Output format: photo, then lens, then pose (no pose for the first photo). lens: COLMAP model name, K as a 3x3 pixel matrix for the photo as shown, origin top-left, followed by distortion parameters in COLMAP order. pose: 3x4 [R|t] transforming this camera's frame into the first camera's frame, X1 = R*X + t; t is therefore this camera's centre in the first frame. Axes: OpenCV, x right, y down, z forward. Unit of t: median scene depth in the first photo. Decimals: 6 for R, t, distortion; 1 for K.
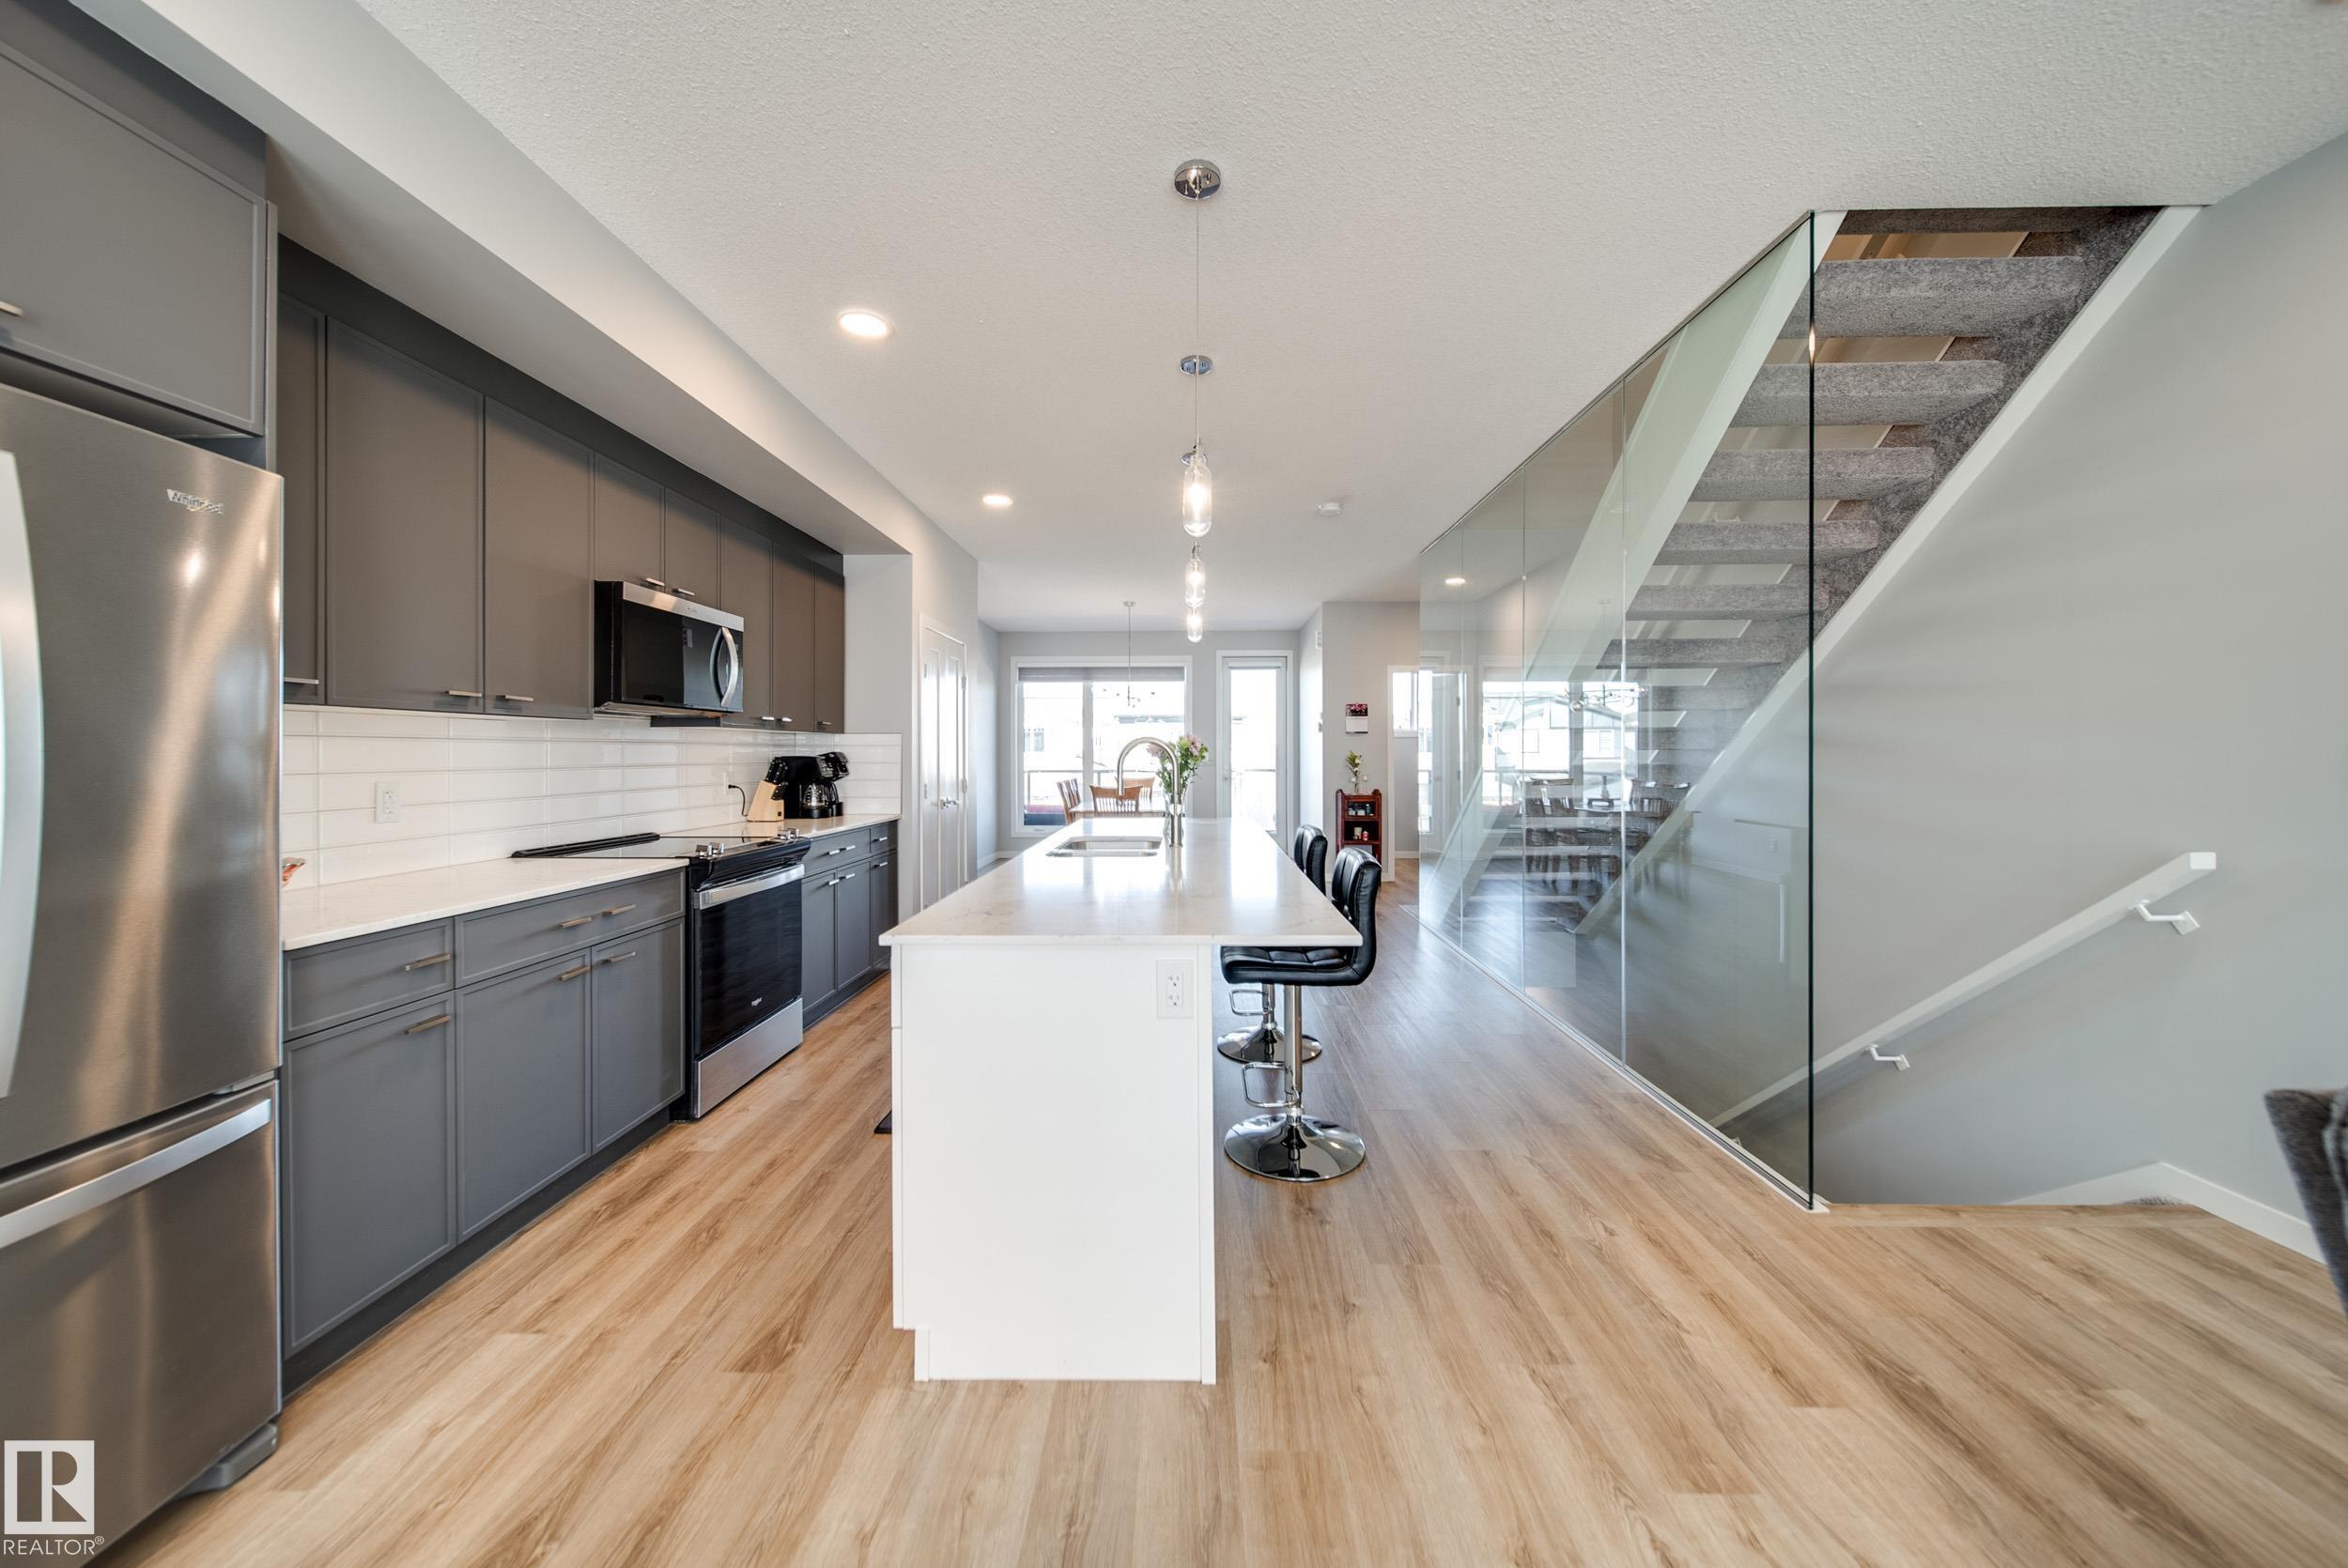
lens RADIAL K [[840.8, 0, 1163.0], [0, 840.8, 750.9], [0, 0, 1]] dist [-0.000144, -0.001622]
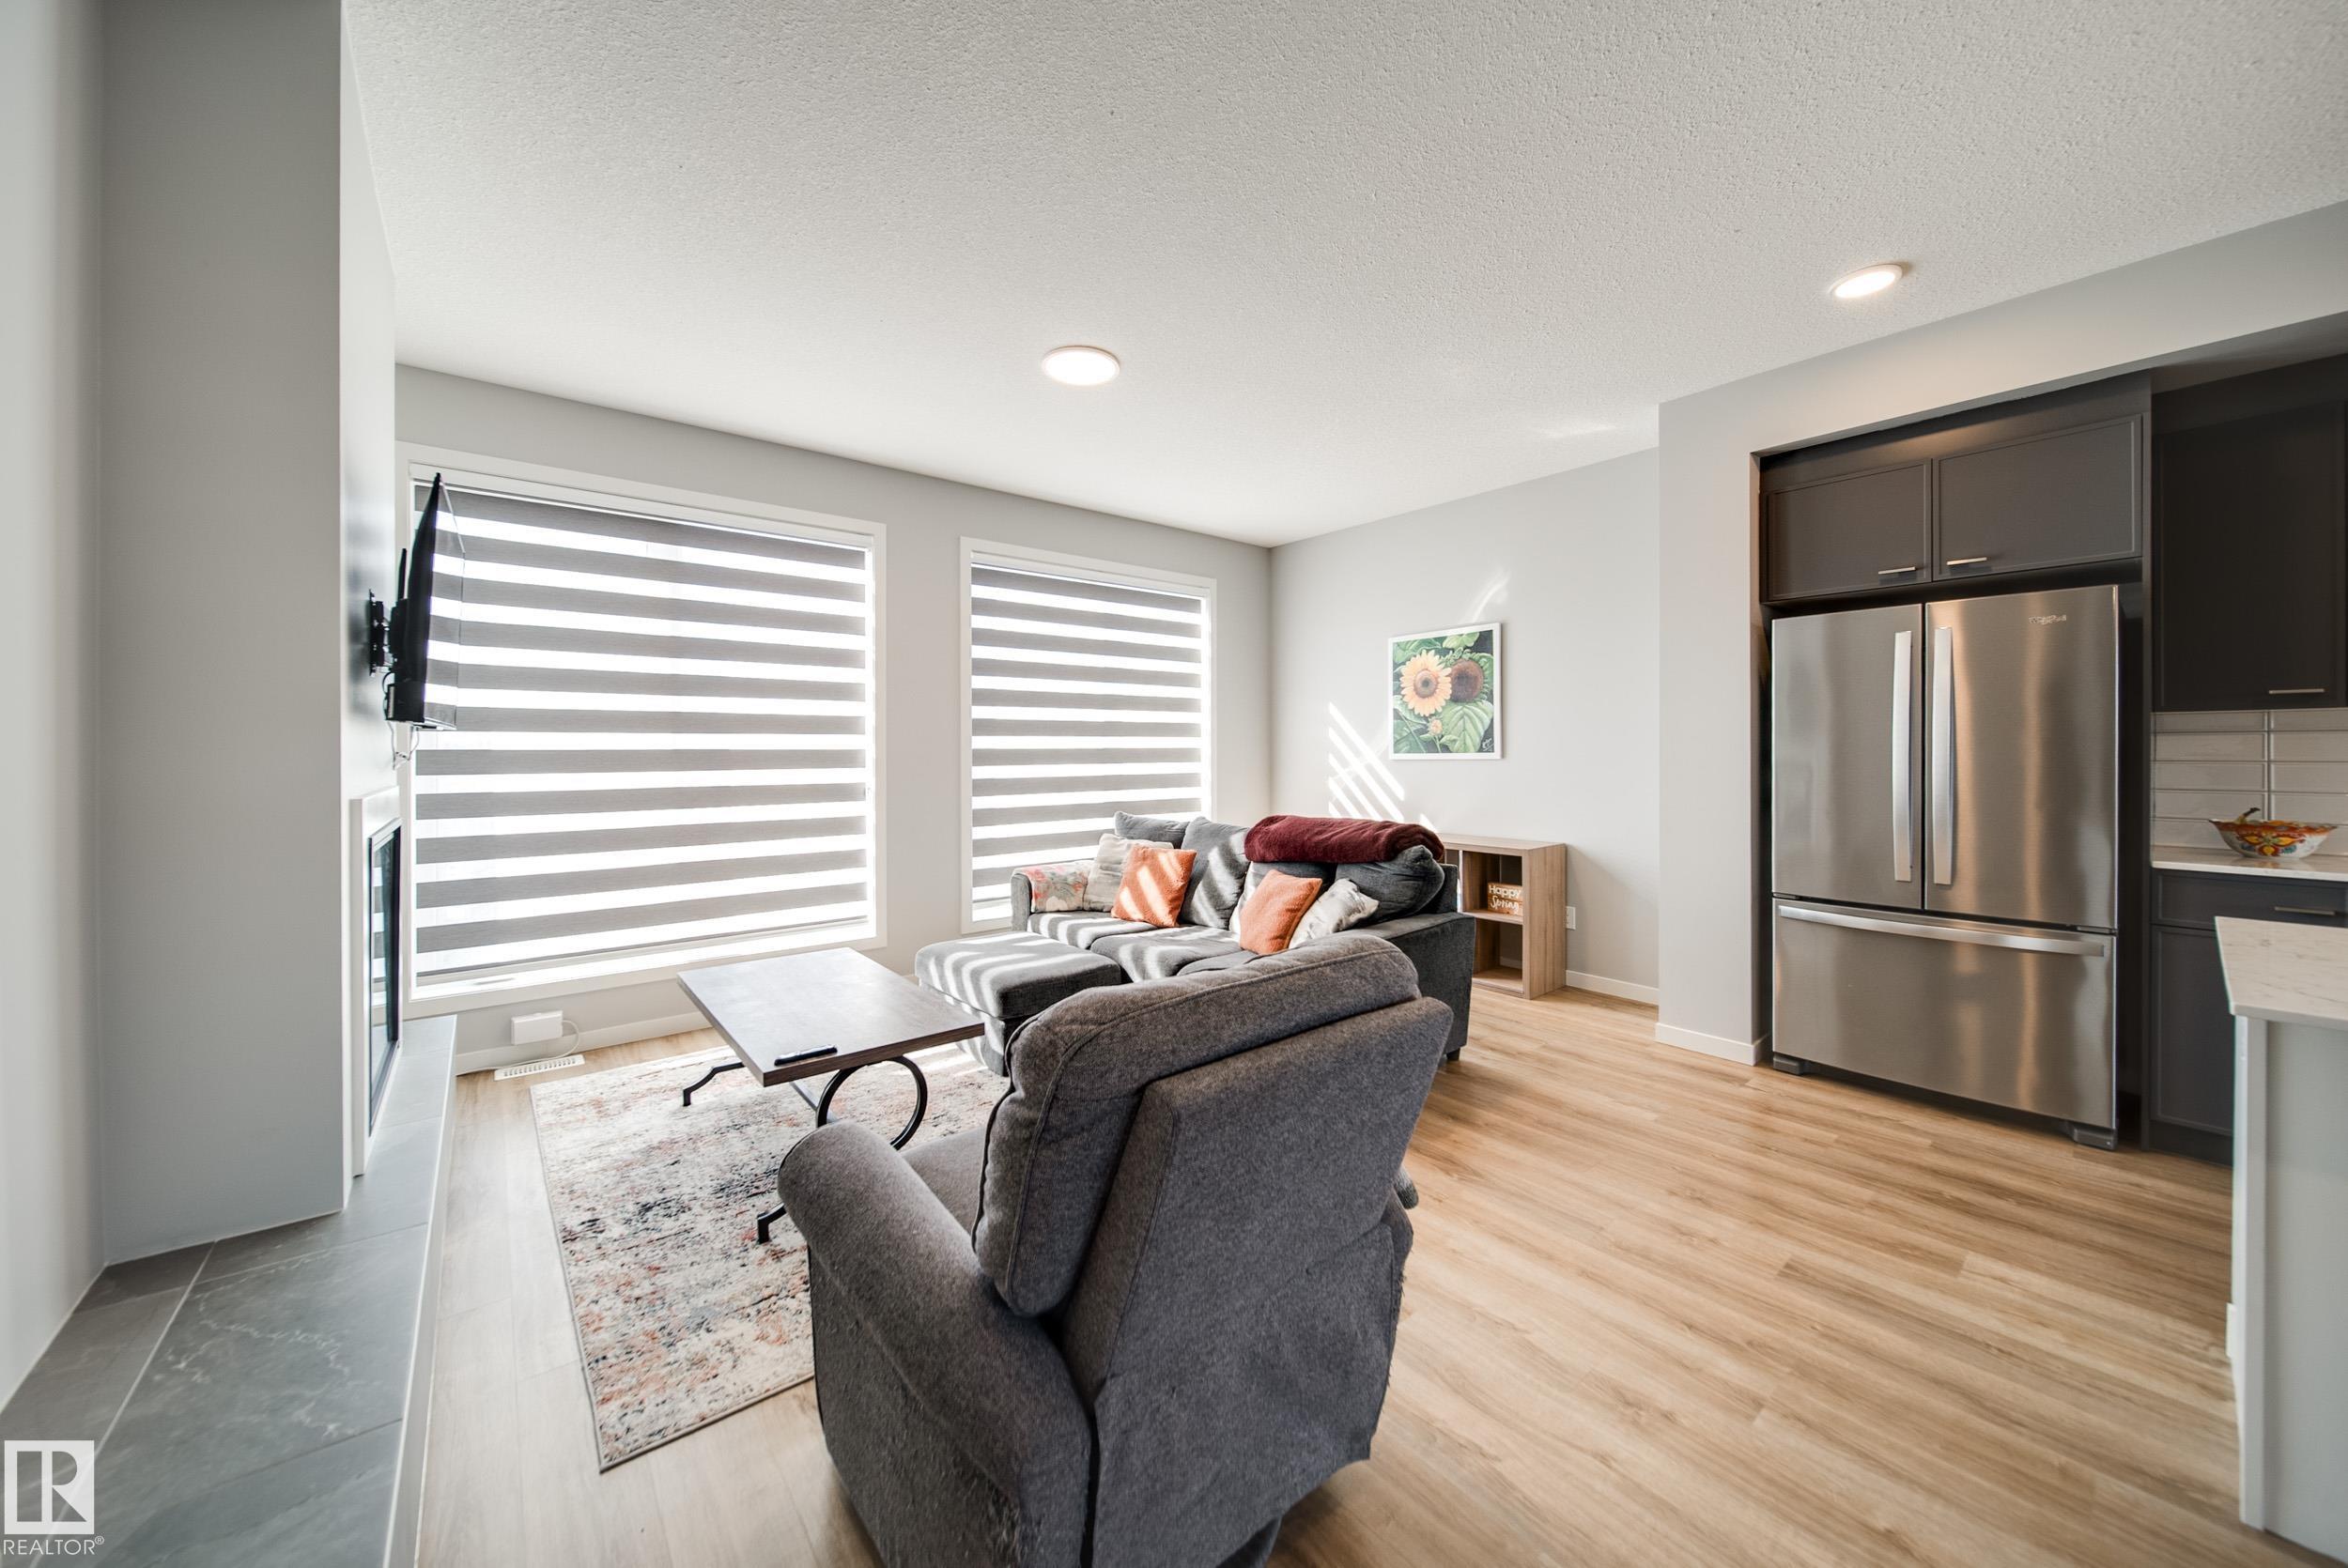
lens RADIAL K [[840.8, 0, 1169.6], [0, 840.8, 746.9], [0, 0, 1]] dist [-0.000144, -0.001622]
pose [[-0.756675, 0.005573, -0.653768, 0.625421], [0.010251, 0.999942, -0.003339, -0.004562], [0.653711, -0.009228, -0.756688, 0.424507]]
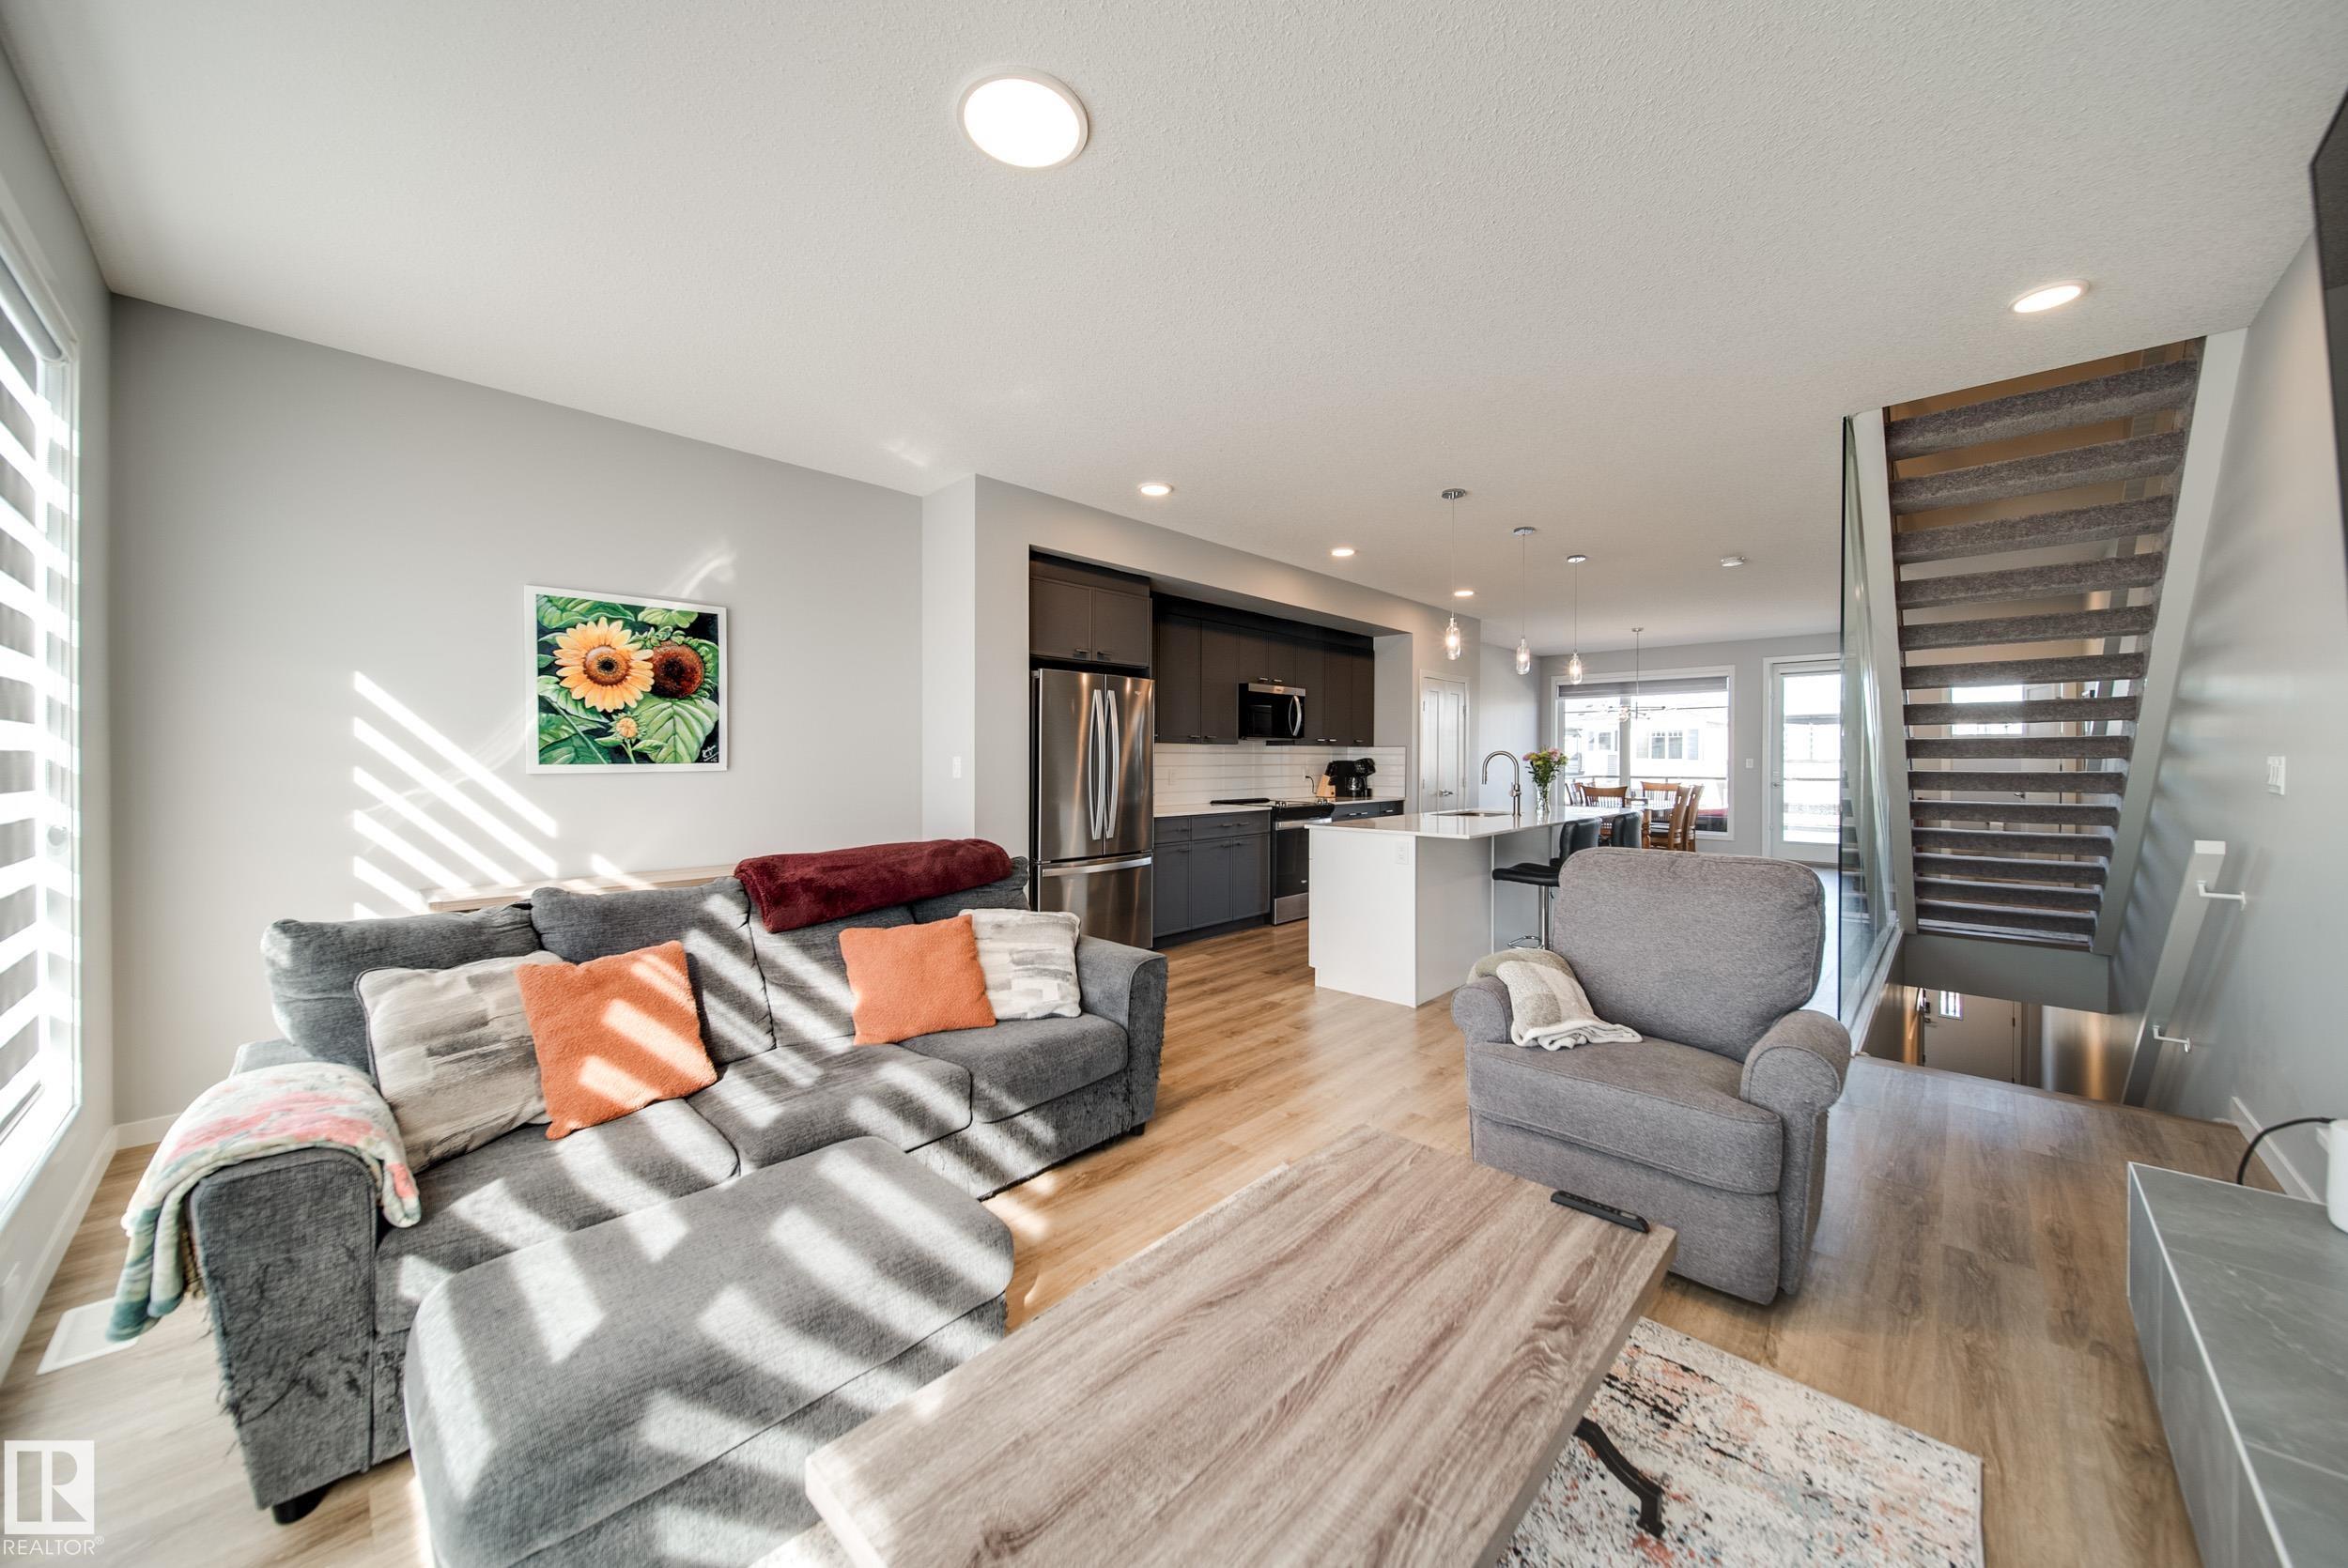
lens RADIAL K [[840.8, 0, 1172.9], [0, 840.8, 759.5], [0, 0, 1]] dist [-0.000144, -0.001622]
pose [[0.749391, 0.007444, -0.662086, 0.543329], [-0.003365, 0.999967, 0.007434, -0.009260], [0.662120, -0.003343, 0.749391, -0.636262]]
